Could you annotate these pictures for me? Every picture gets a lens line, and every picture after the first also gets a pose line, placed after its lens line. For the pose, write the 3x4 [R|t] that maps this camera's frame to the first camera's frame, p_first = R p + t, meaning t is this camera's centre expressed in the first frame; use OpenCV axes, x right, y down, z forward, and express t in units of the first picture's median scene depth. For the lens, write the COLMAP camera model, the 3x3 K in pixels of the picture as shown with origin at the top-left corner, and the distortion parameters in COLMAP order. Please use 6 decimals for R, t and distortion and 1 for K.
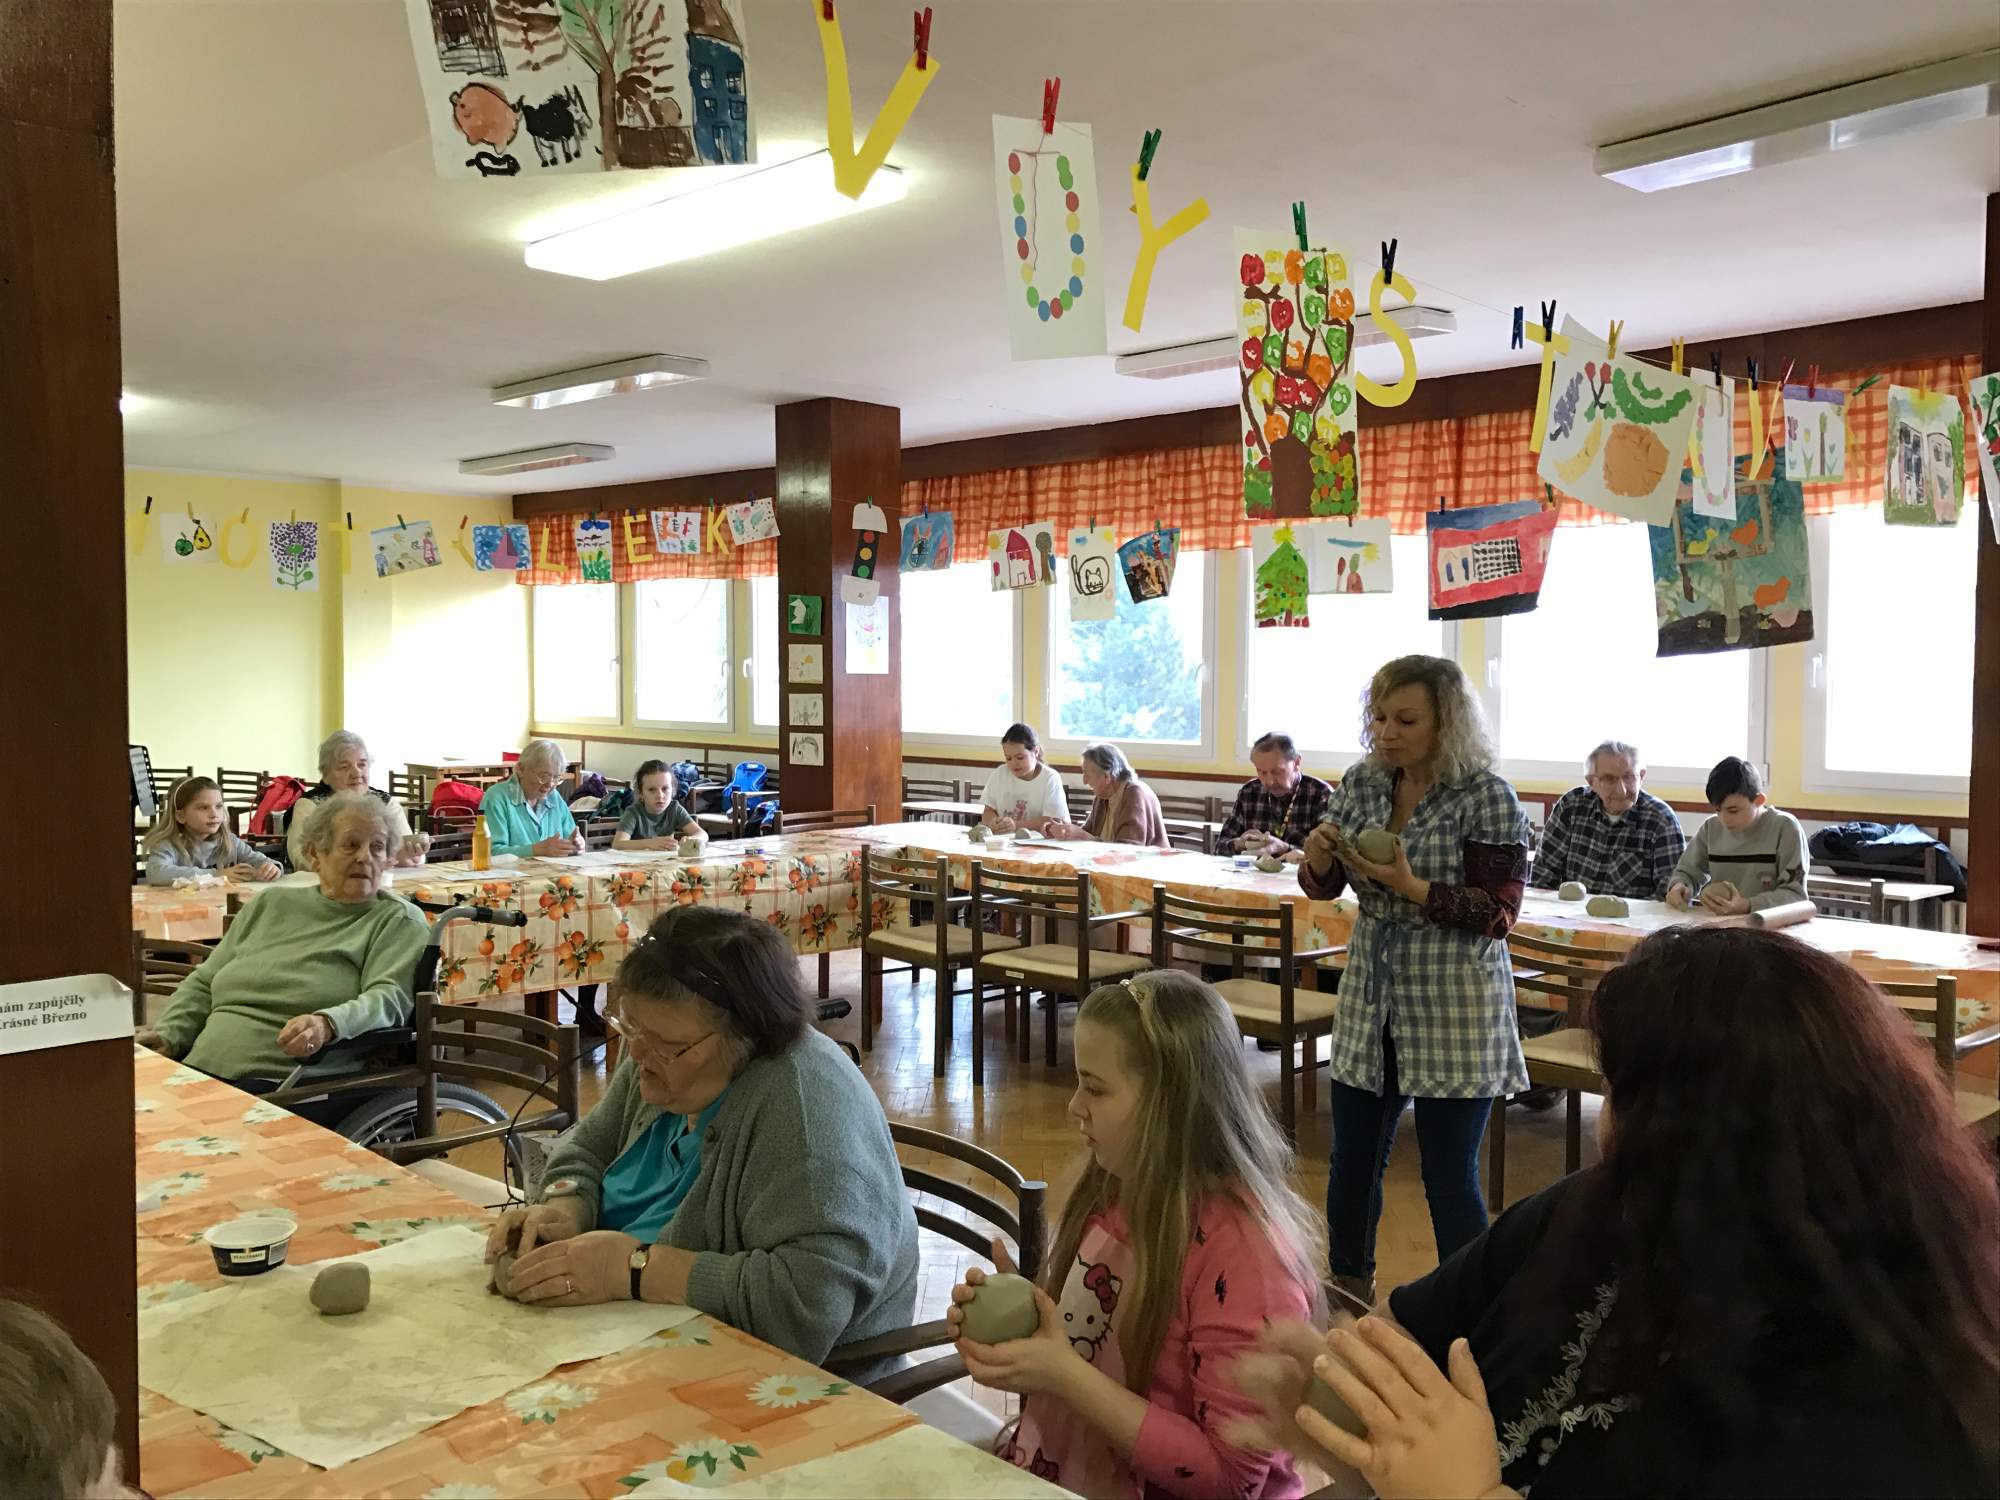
lens RADIAL K [[1766.4, 0, 1001.6], [0, 1766.4, 746.6], [0, 0, 1]] dist [-0.013092, -0.013677]
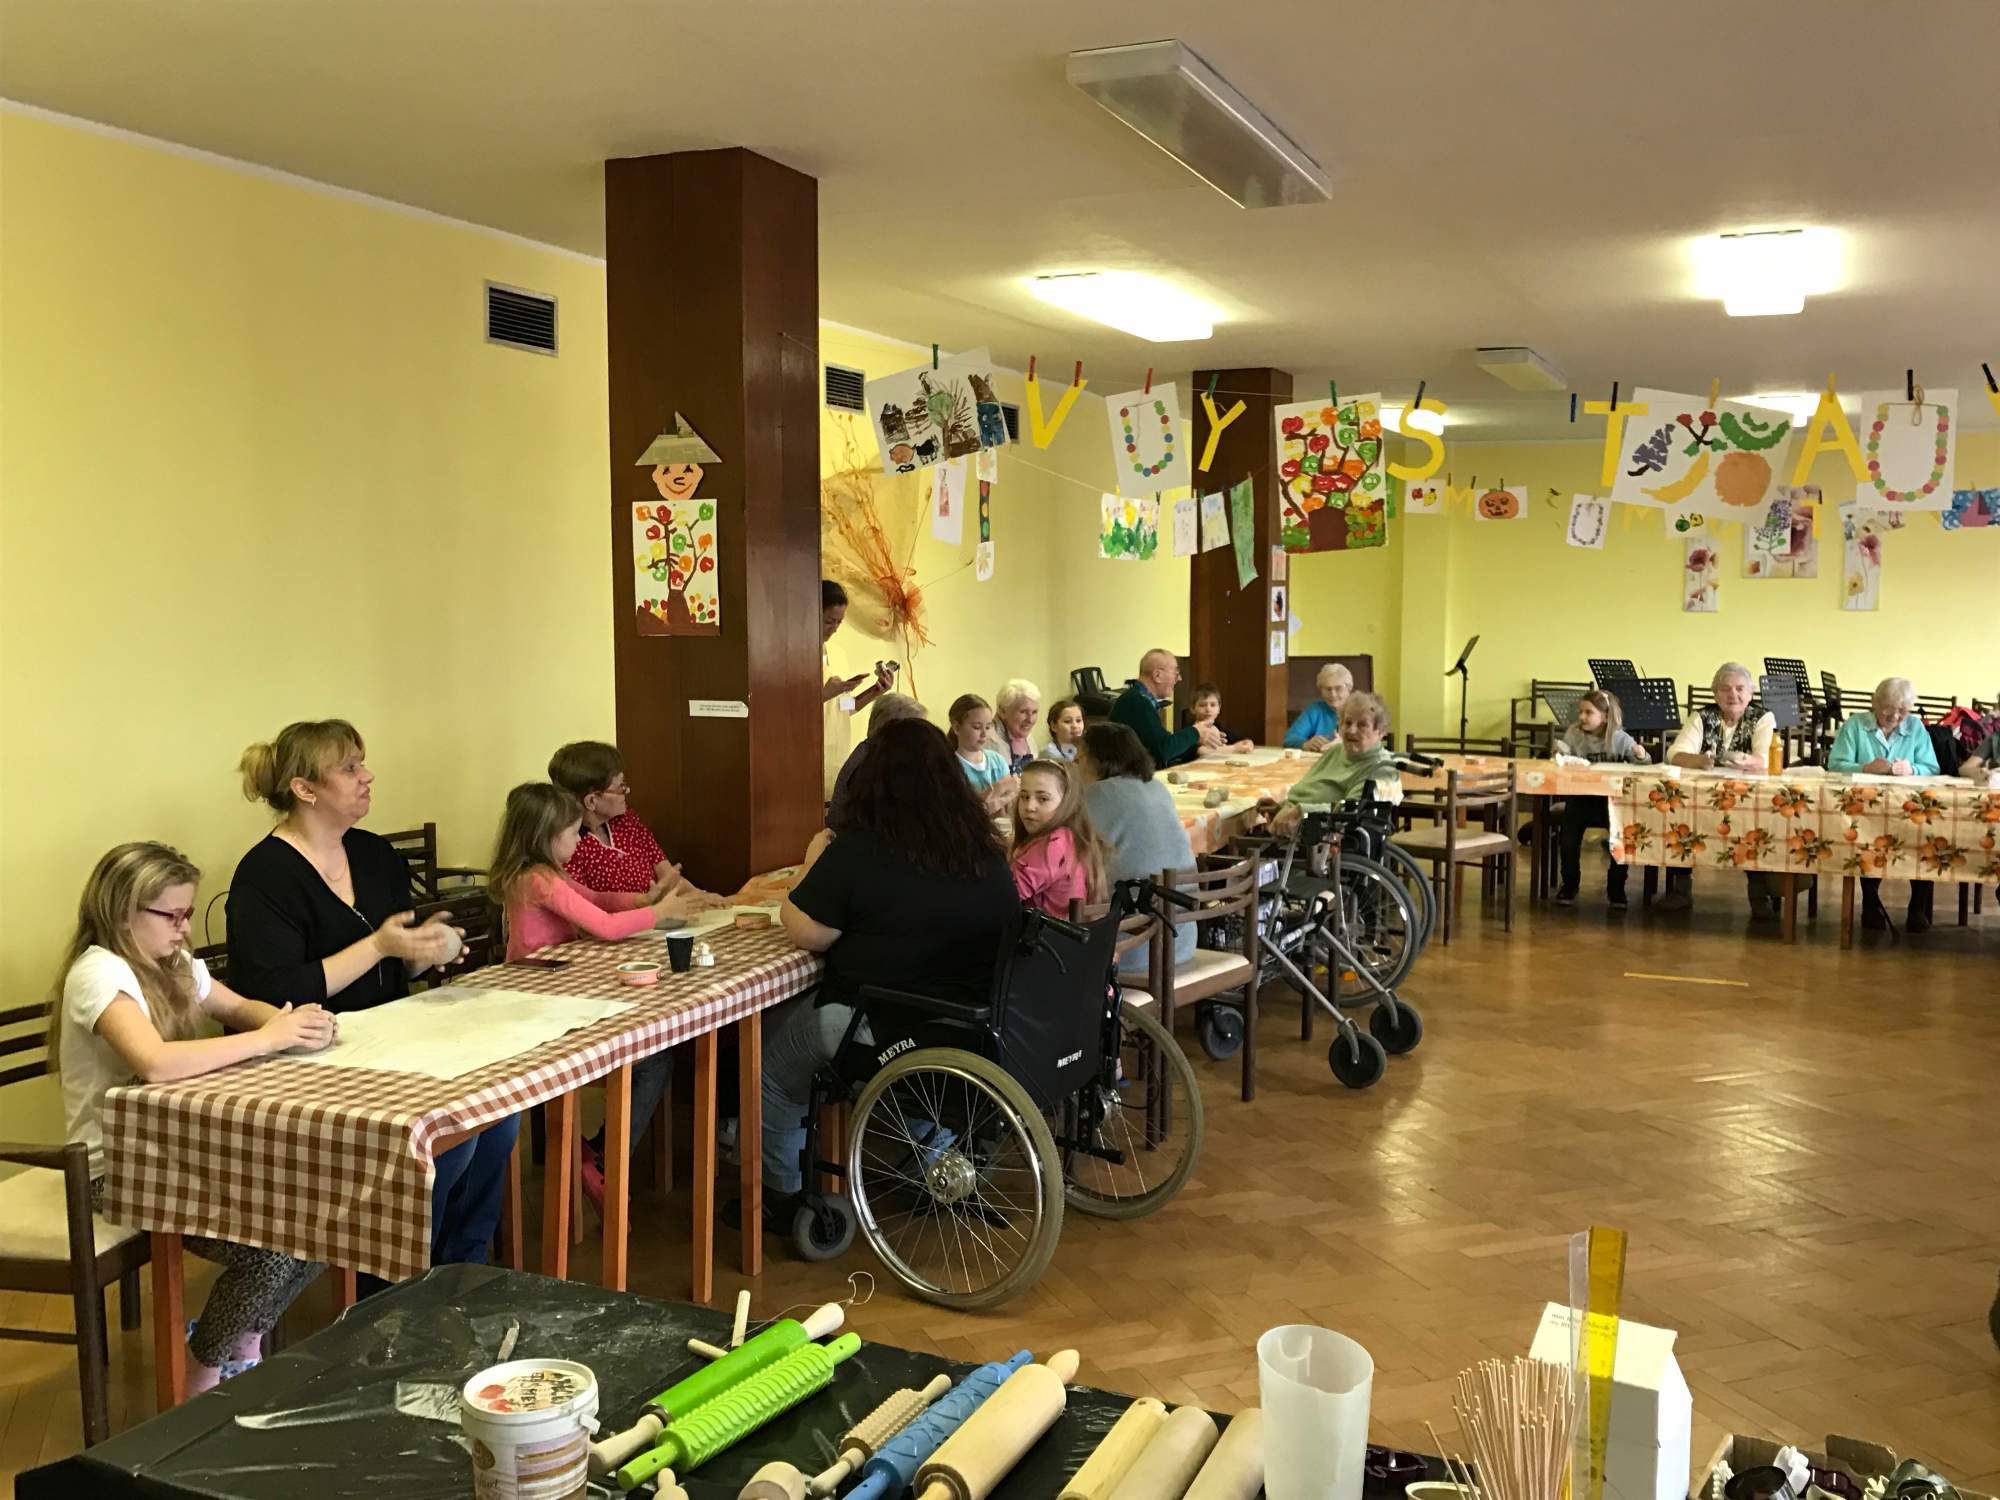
lens RADIAL K [[1851.5, 0, 999.9], [0, 1851.5, 751.1], [0, 0, 1]] dist [-0.016803, 0.000000]
pose [[0.366067, 0.079329, -0.927201, 1.801281], [-0.043315, 0.996732, 0.068177, -0.035382], [0.929580, 0.015204, 0.368307, -0.038308]]
